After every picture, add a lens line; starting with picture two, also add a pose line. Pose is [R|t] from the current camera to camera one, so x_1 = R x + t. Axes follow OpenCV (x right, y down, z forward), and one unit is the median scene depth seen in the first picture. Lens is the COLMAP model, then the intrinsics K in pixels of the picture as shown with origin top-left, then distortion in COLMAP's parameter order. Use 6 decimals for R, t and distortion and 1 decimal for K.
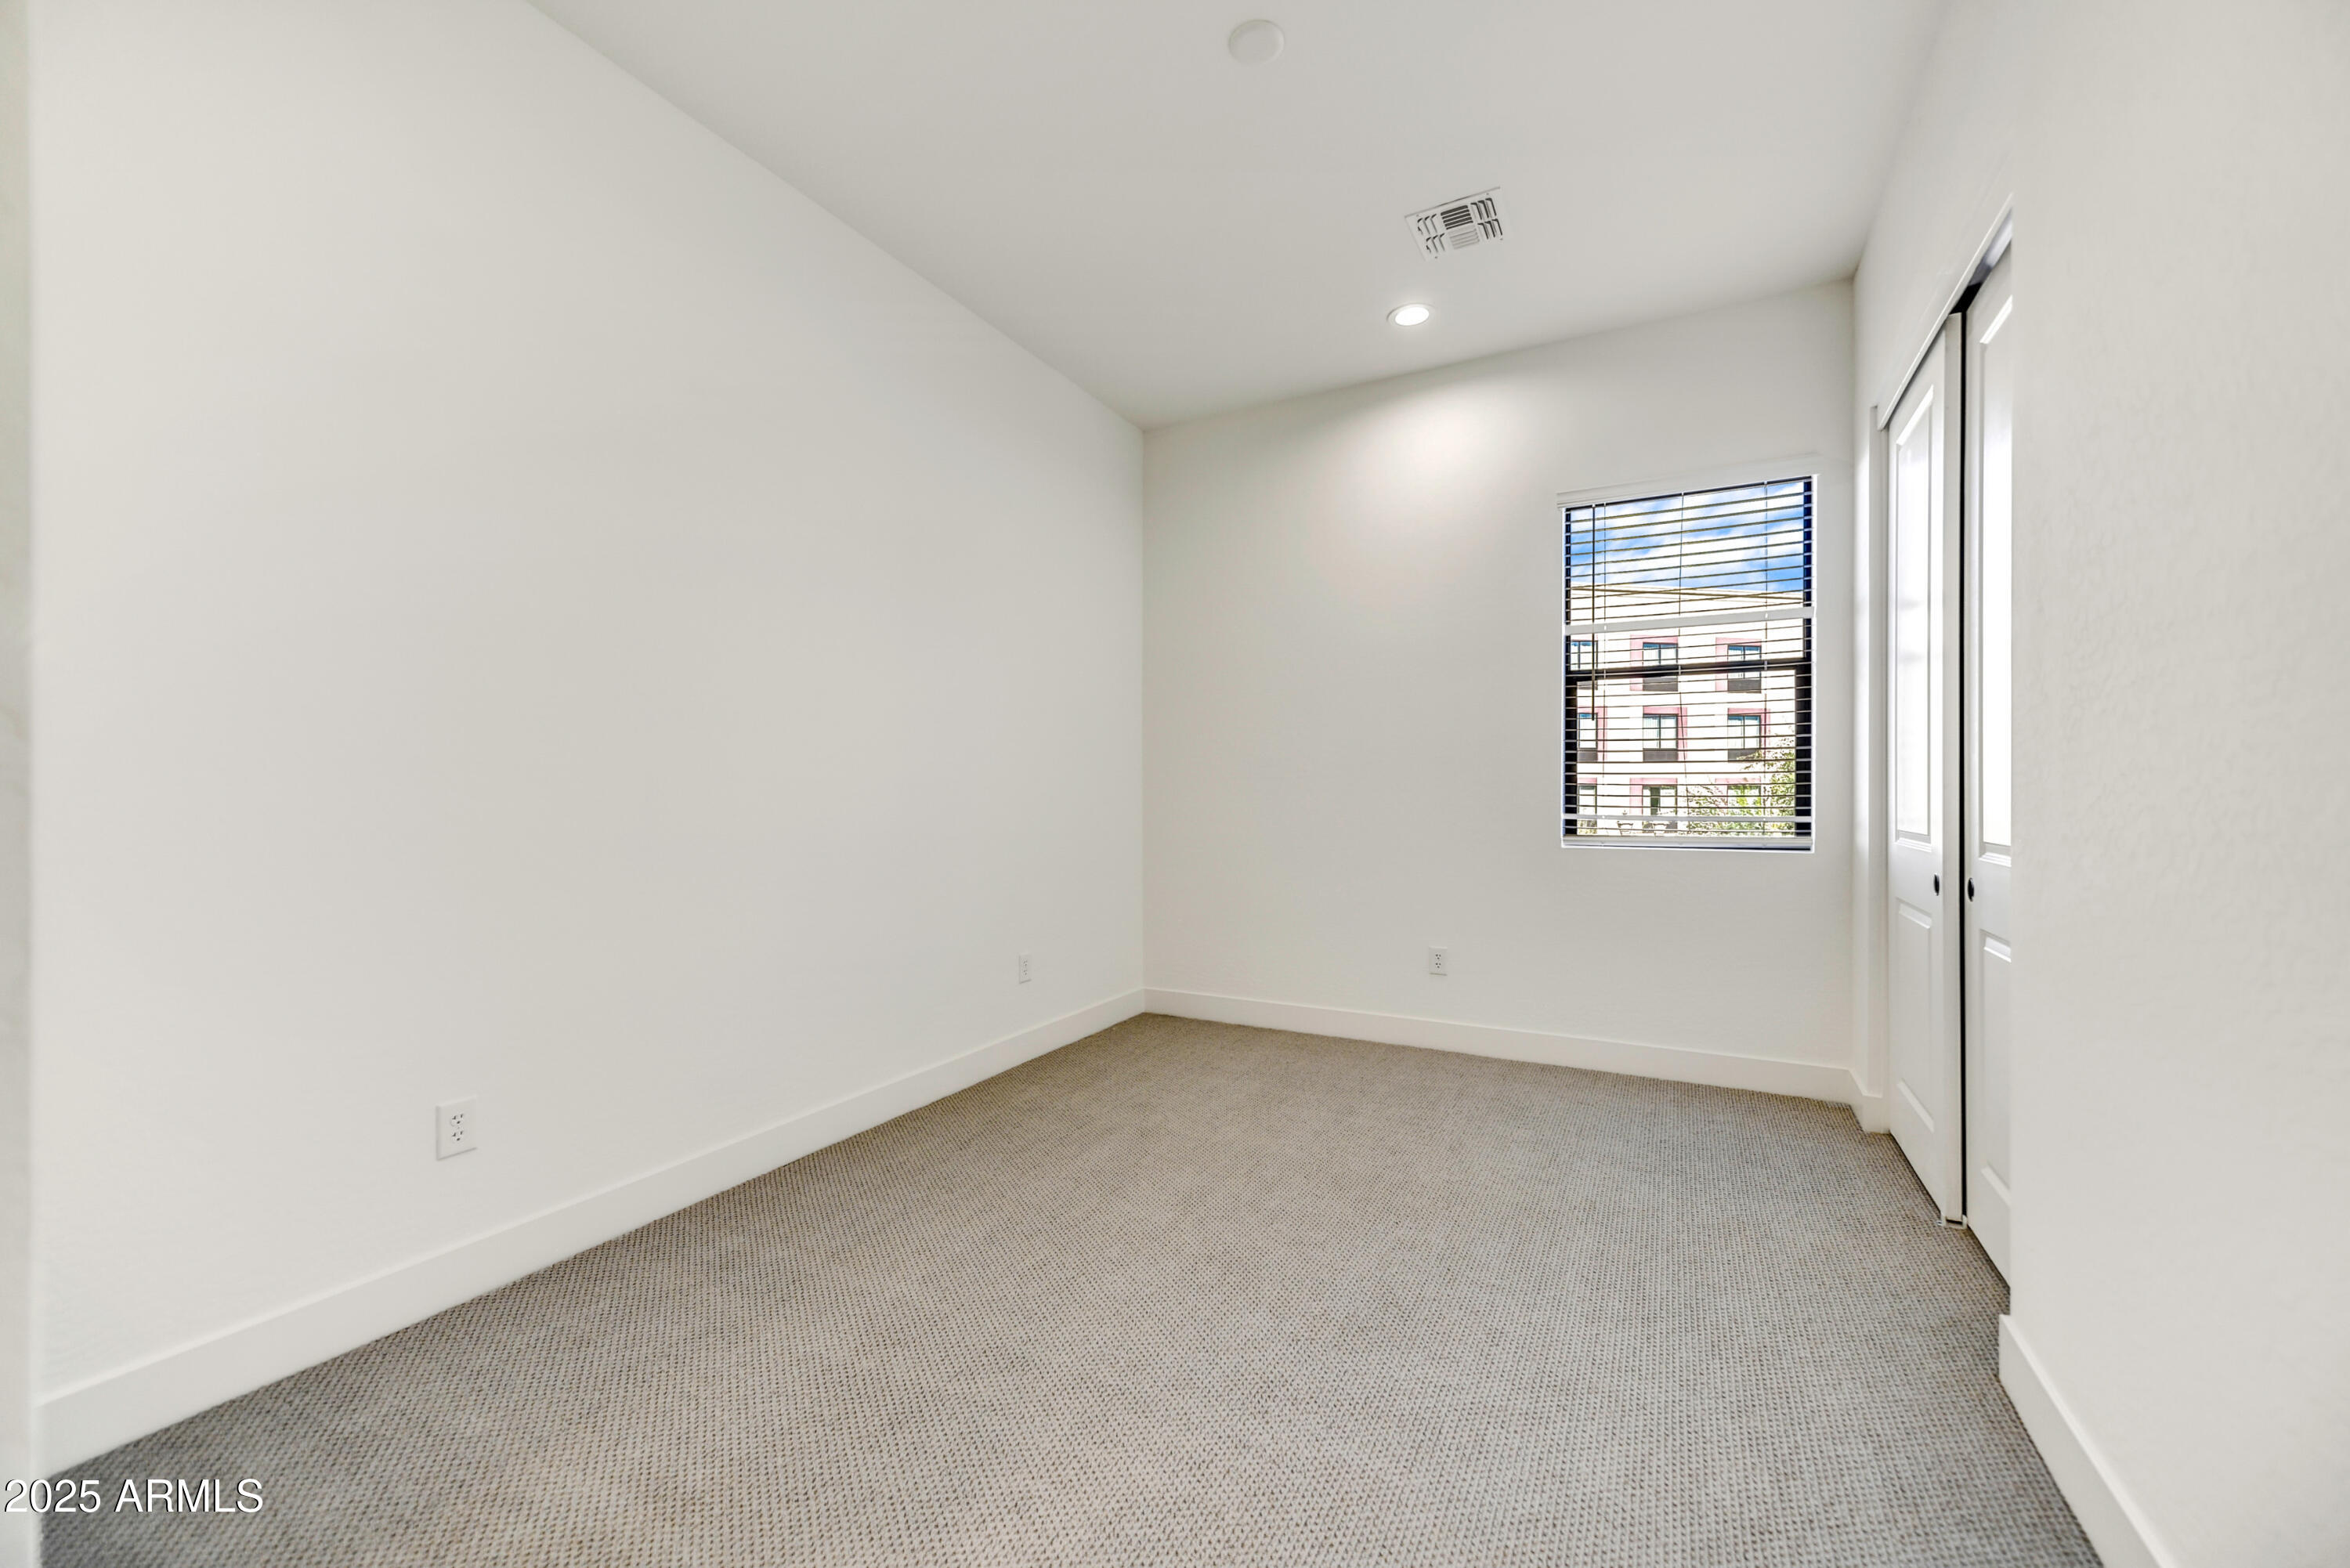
lens RADIAL K [[944.9, 0, 1192.1], [0, 944.9, 786.6], [0, 0, 1]] dist [0.002885, 0.000038]
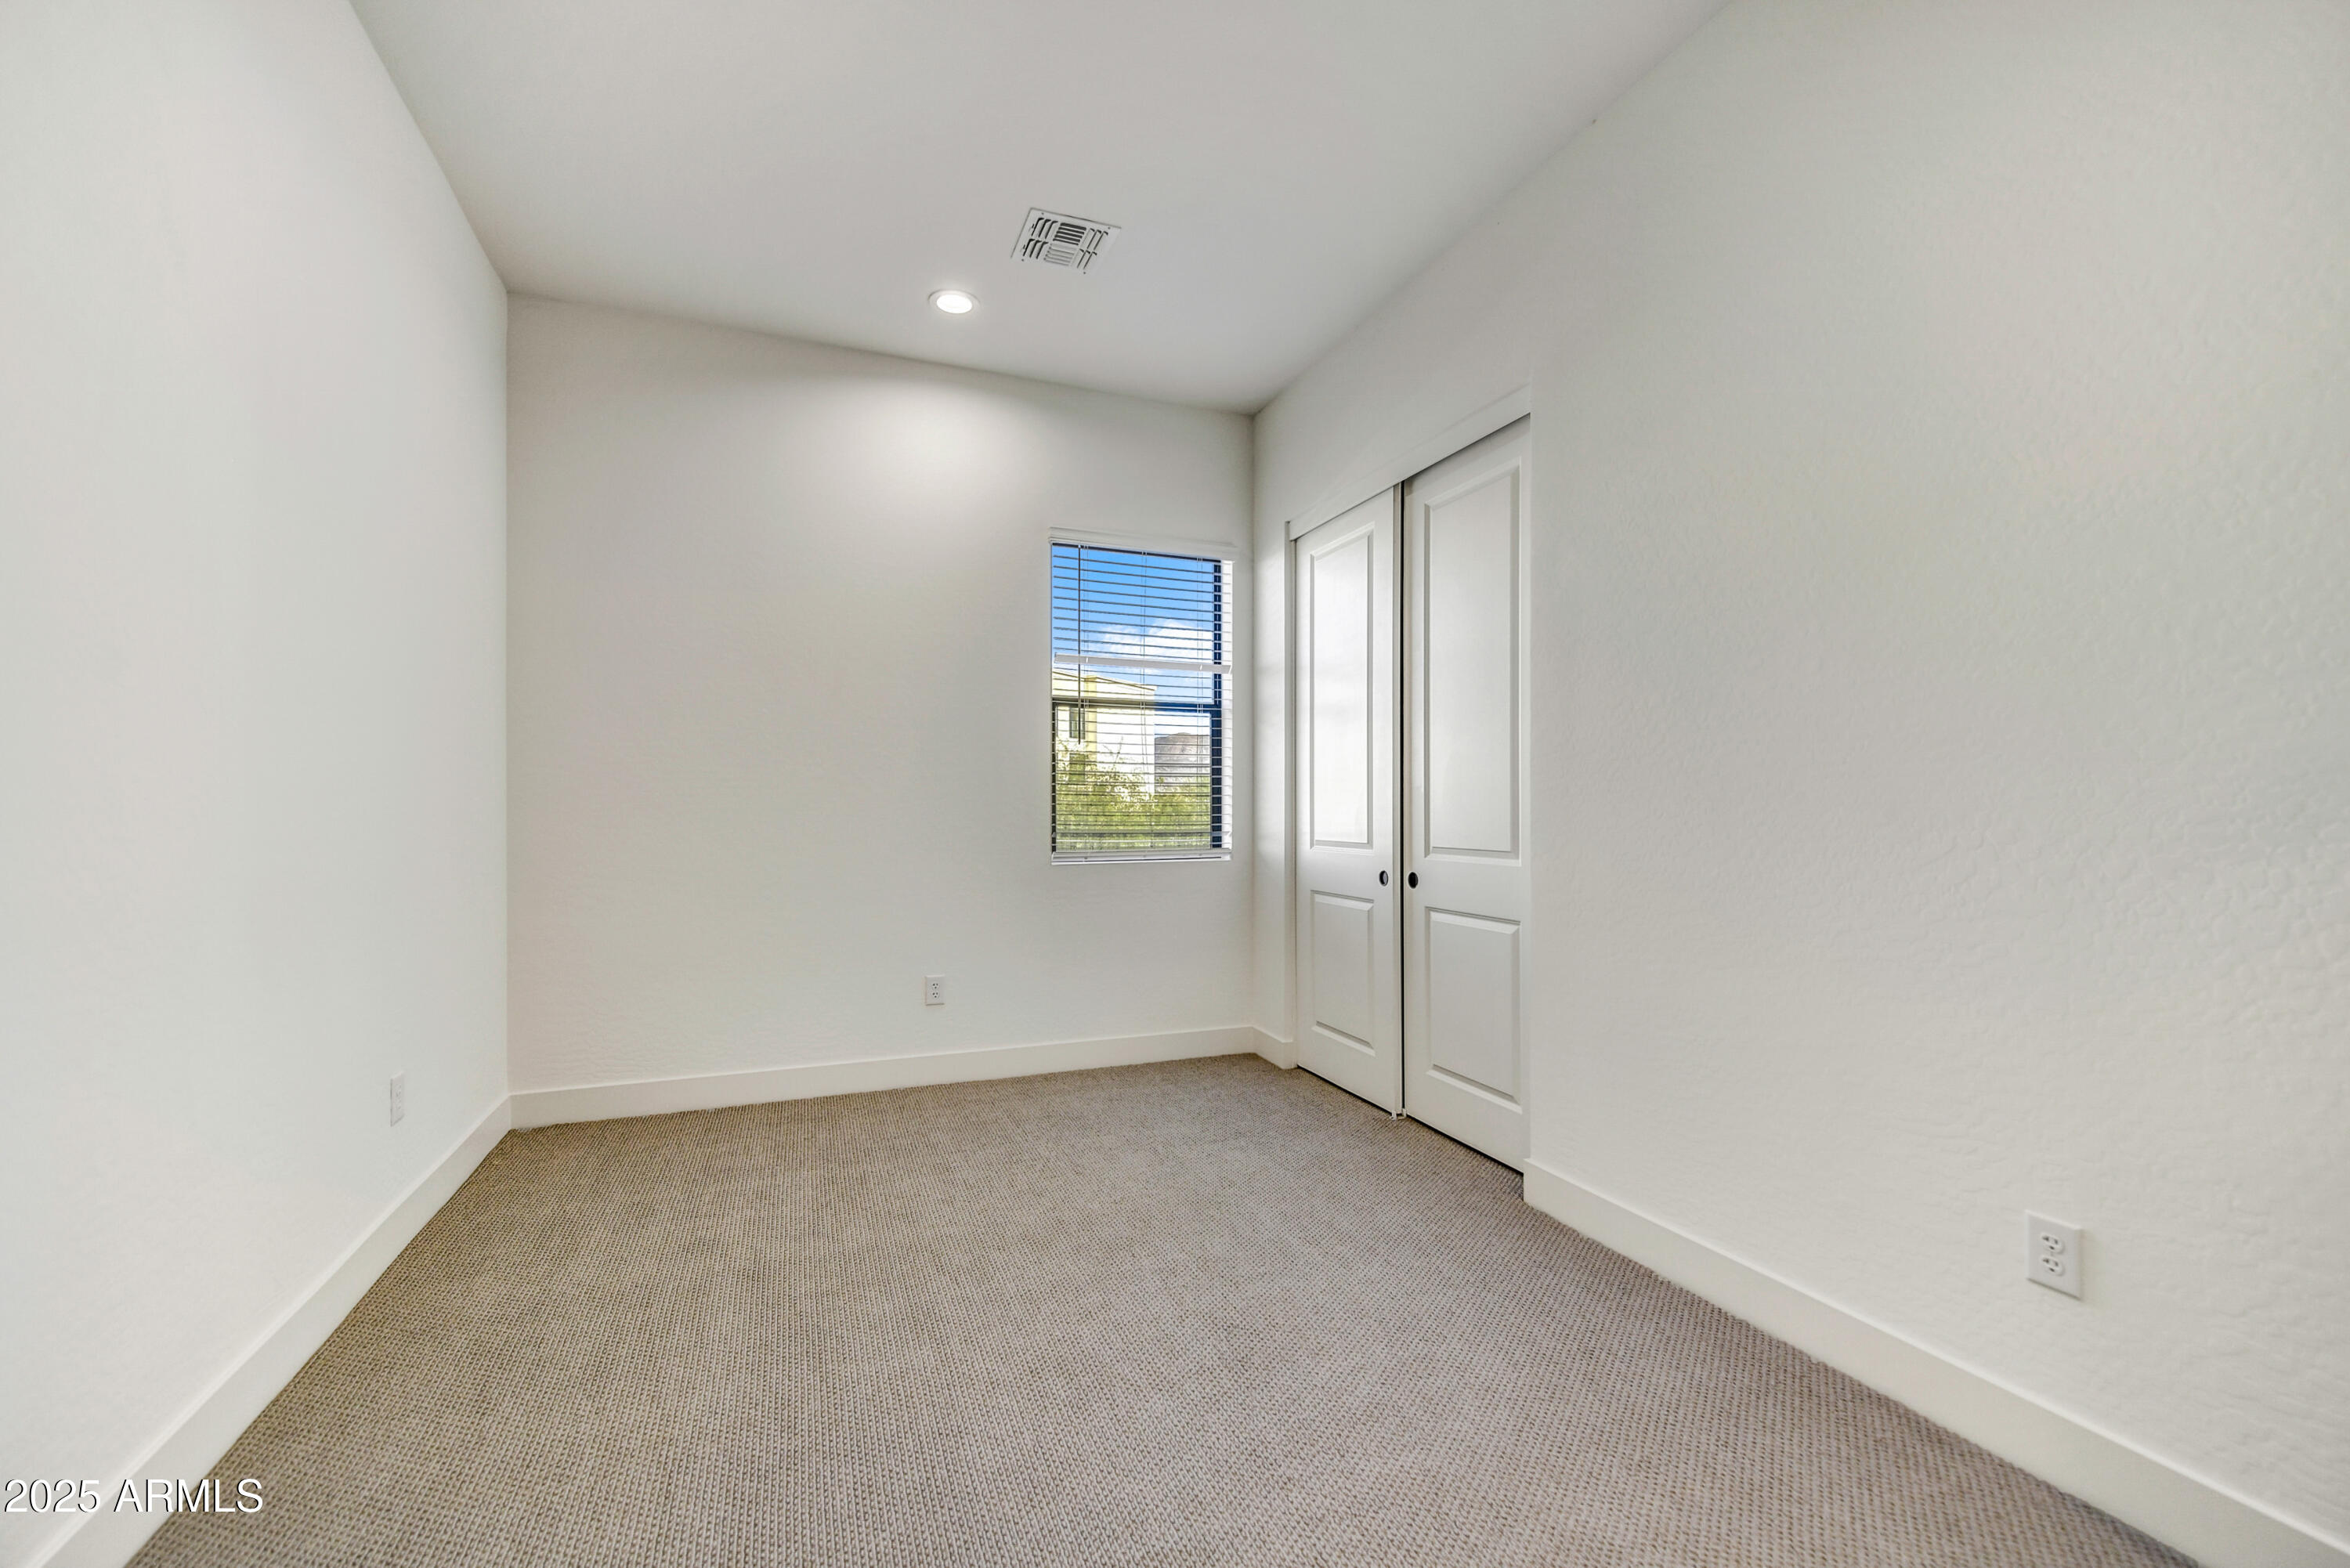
lens RADIAL K [[944.9, 0, 1167.5], [0, 944.9, 798.9], [0, 0, 1]] dist [0.002885, 0.000038]
pose [[0.650626, 0.010190, 0.759330, -0.348312], [-0.004498, 0.999944, -0.009566, 0.001445], [-0.759385, 0.002809, 0.650635, 0.237250]]
